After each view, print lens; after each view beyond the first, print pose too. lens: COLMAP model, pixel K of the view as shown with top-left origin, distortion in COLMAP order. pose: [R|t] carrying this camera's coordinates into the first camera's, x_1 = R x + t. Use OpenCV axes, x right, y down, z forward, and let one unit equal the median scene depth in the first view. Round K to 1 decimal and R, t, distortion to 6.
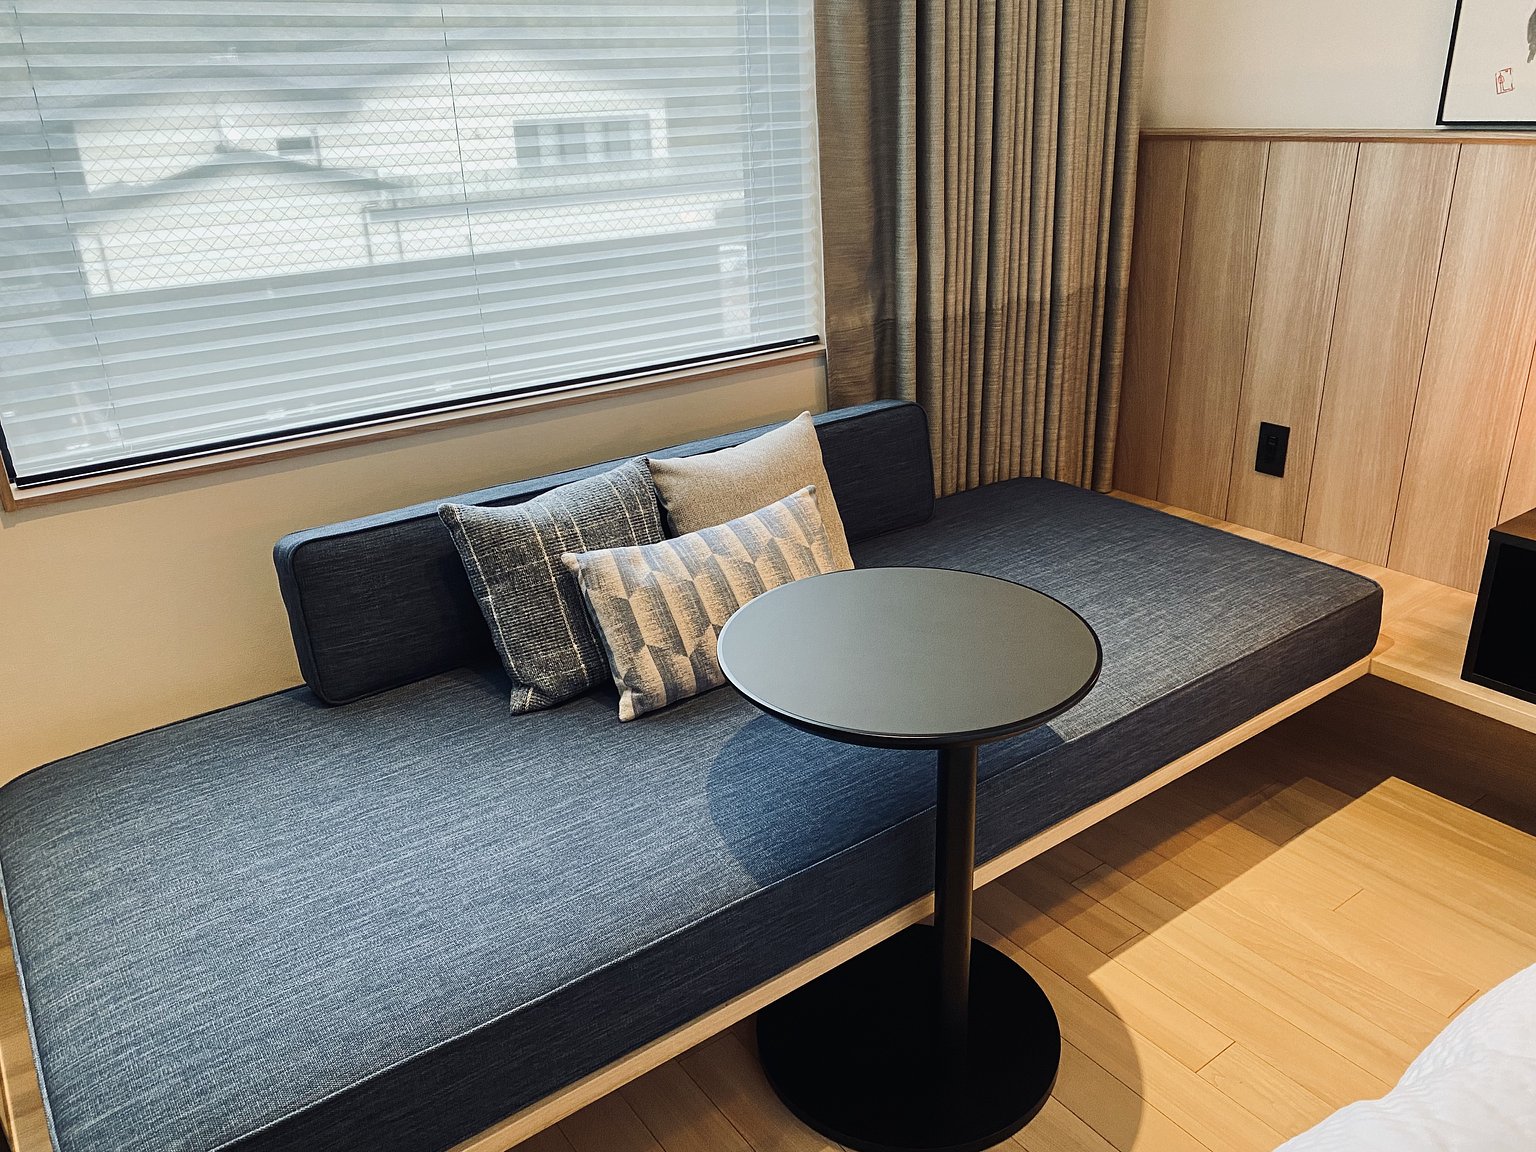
lens RADIAL K [[1181.8, 0, 754.1], [0, 1181.8, 574.4], [0, 0, 1]] dist [0.007677, -0.011491]
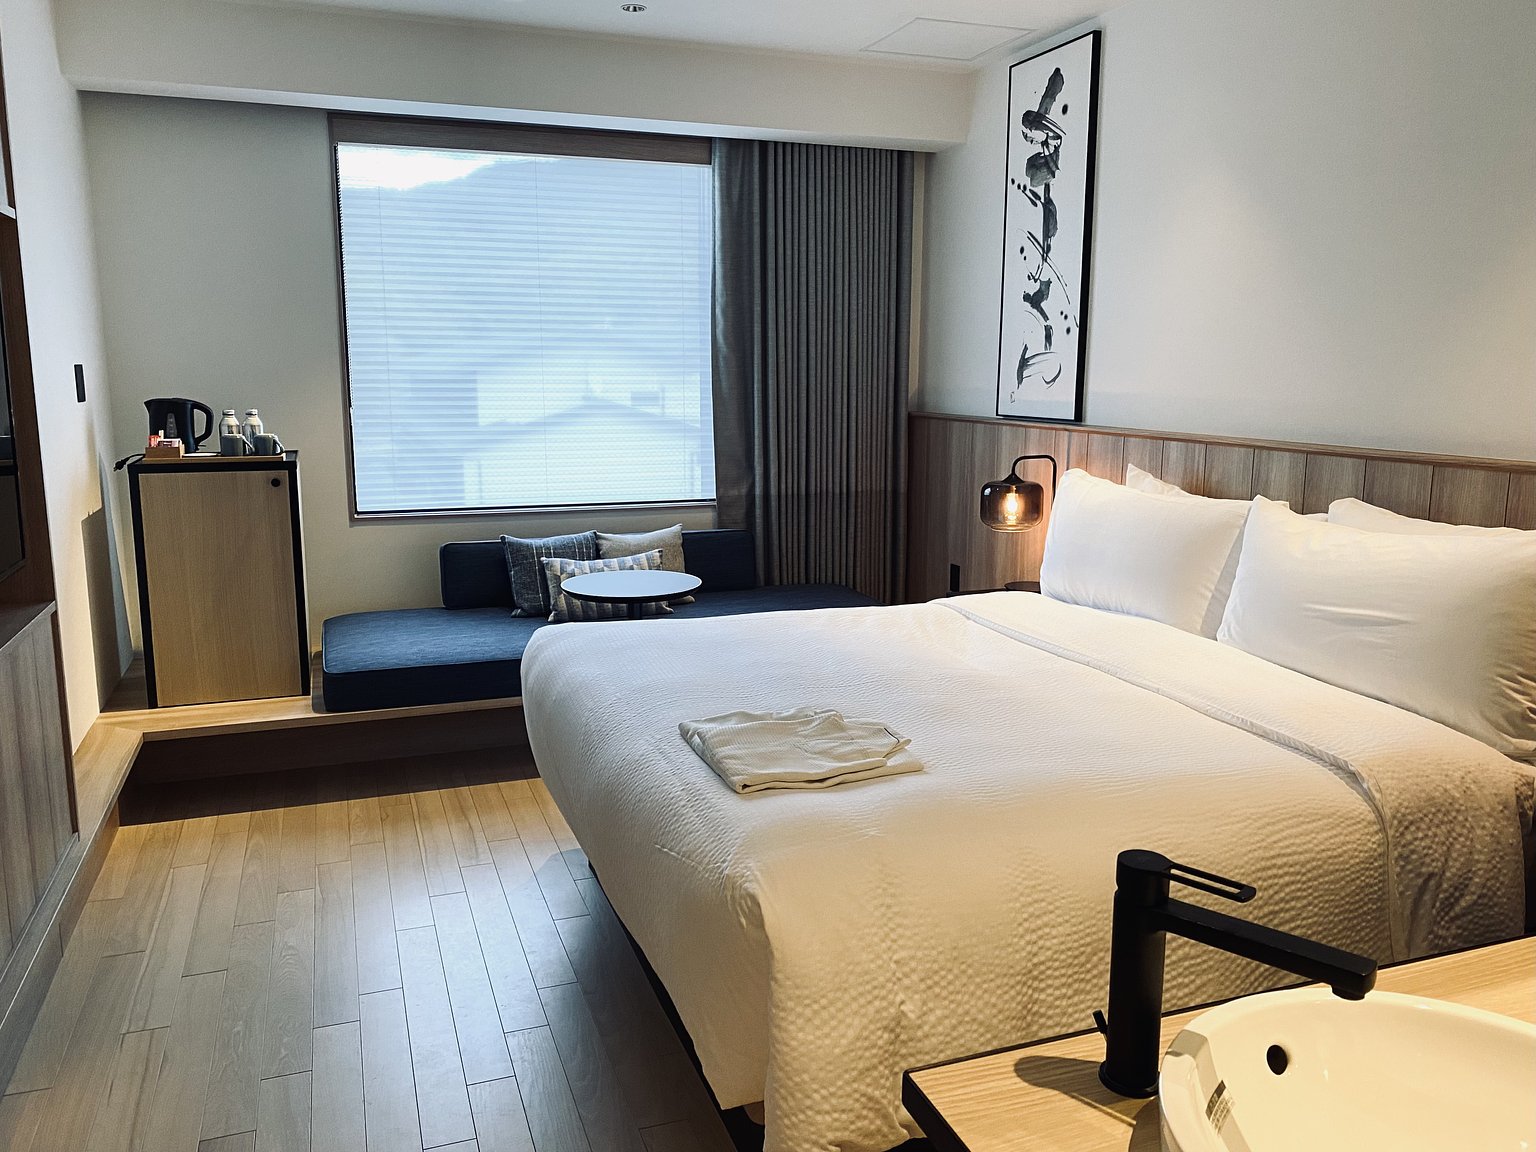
lens RADIAL K [[1191.0, 0, 761.3], [0, 1191.0, 570.6], [0, 0, 1]] dist [0.141273, -0.380958]
pose [[0.960791, 0.085252, -0.263843, 0.703366], [-0.139539, 0.970945, -0.194408, 0.321481], [0.239604, 0.223602, 0.944771, -0.941817]]
